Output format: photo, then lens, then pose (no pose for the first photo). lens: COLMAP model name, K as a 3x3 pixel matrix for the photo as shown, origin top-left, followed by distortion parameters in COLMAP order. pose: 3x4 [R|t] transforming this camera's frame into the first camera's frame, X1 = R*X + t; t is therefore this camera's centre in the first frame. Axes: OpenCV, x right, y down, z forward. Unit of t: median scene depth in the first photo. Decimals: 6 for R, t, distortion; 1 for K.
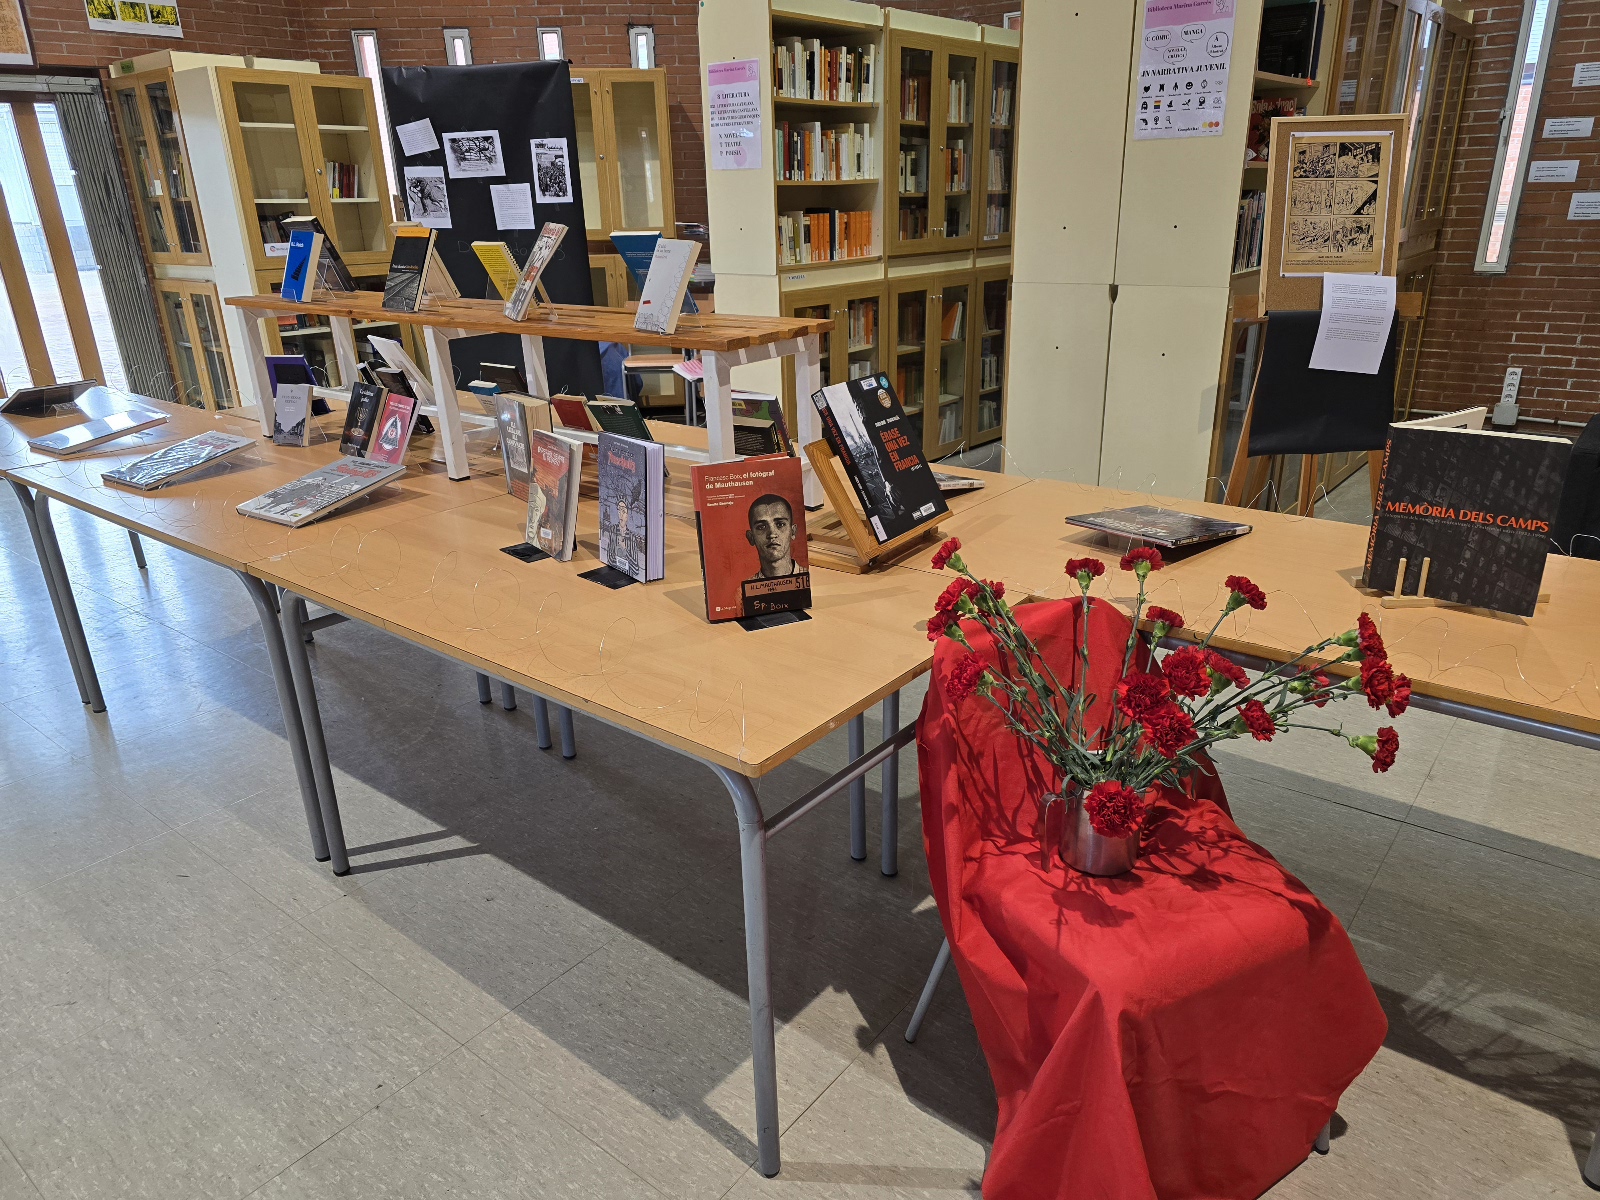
lens RADIAL K [[1089.2, 0, 792.3], [0, 1089.2, 610.1], [0, 0, 1]] dist [0.049503, -0.031352]
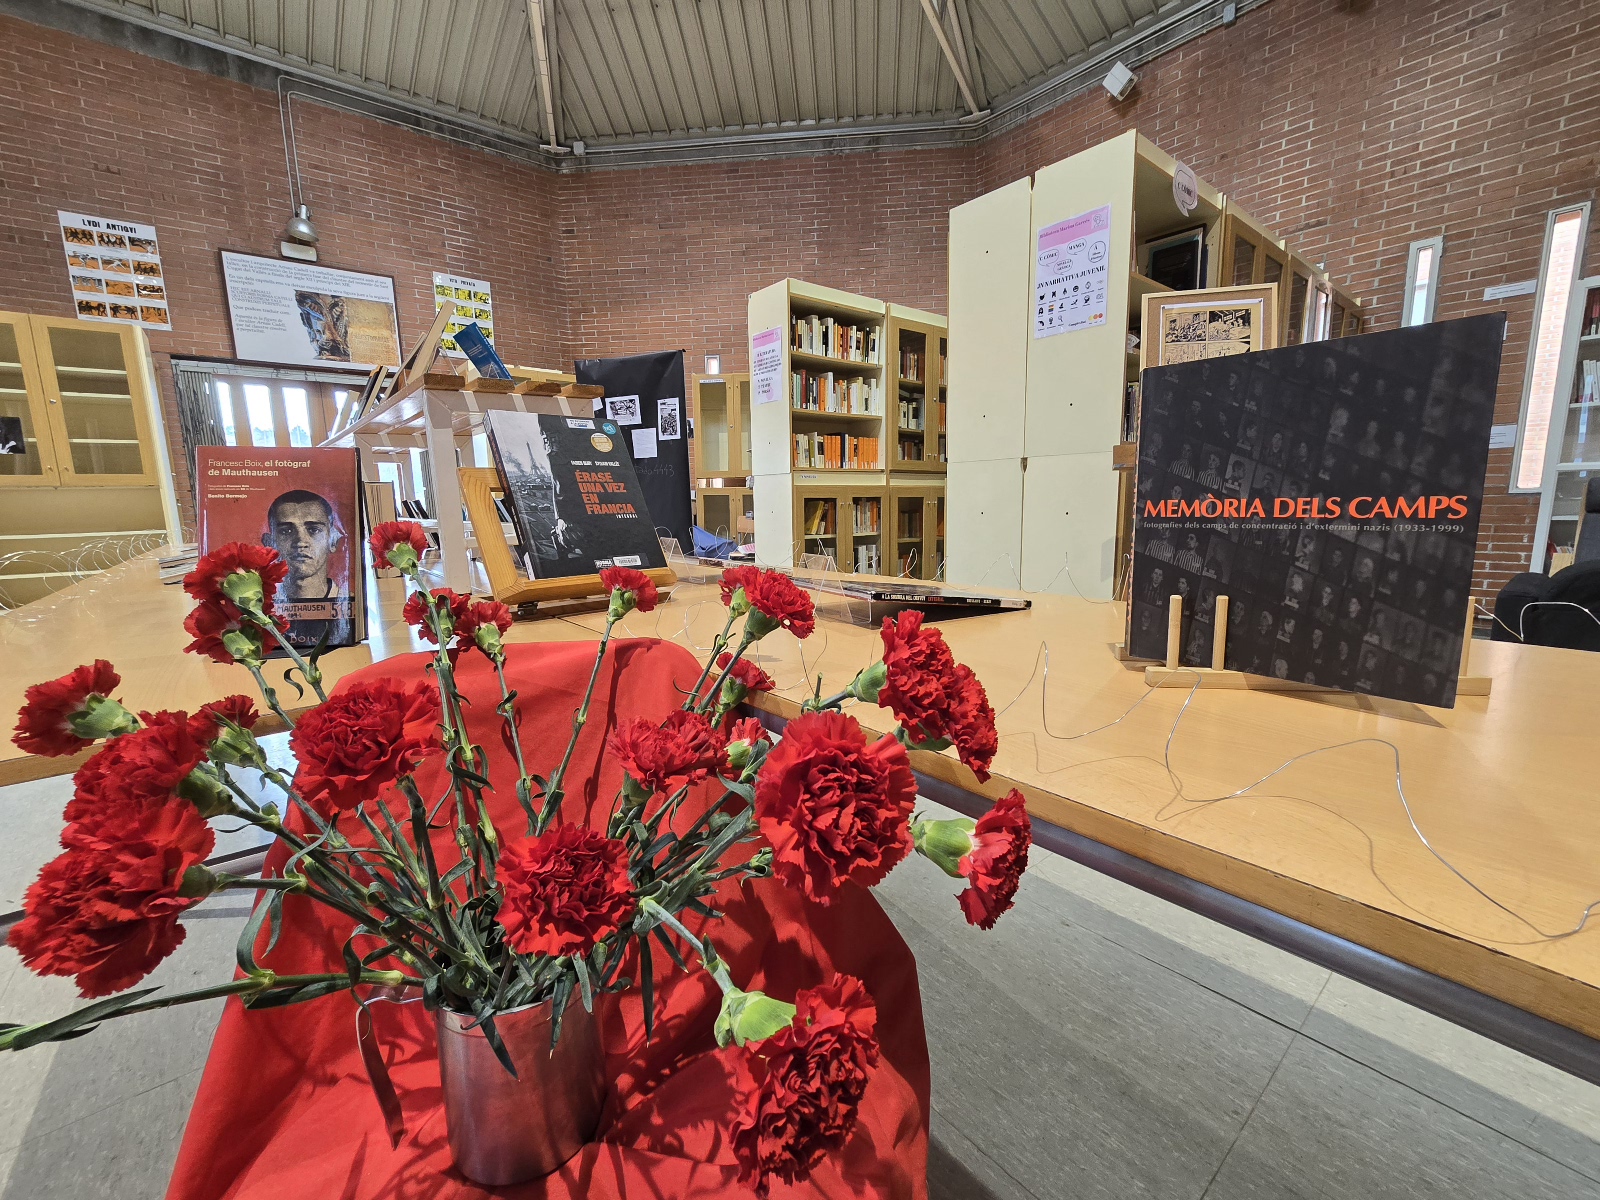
lens RADIAL K [[656.8, 0, 808.2], [0, 656.8, 606.6], [0, 0, 1]] dist [-0.004734, 0.001226]
pose [[0.978890, 0.040083, -0.200417, 0.235309], [-0.081111, 0.976244, -0.200920, 0.021507], [0.187603, 0.212935, 0.958887, 0.348171]]
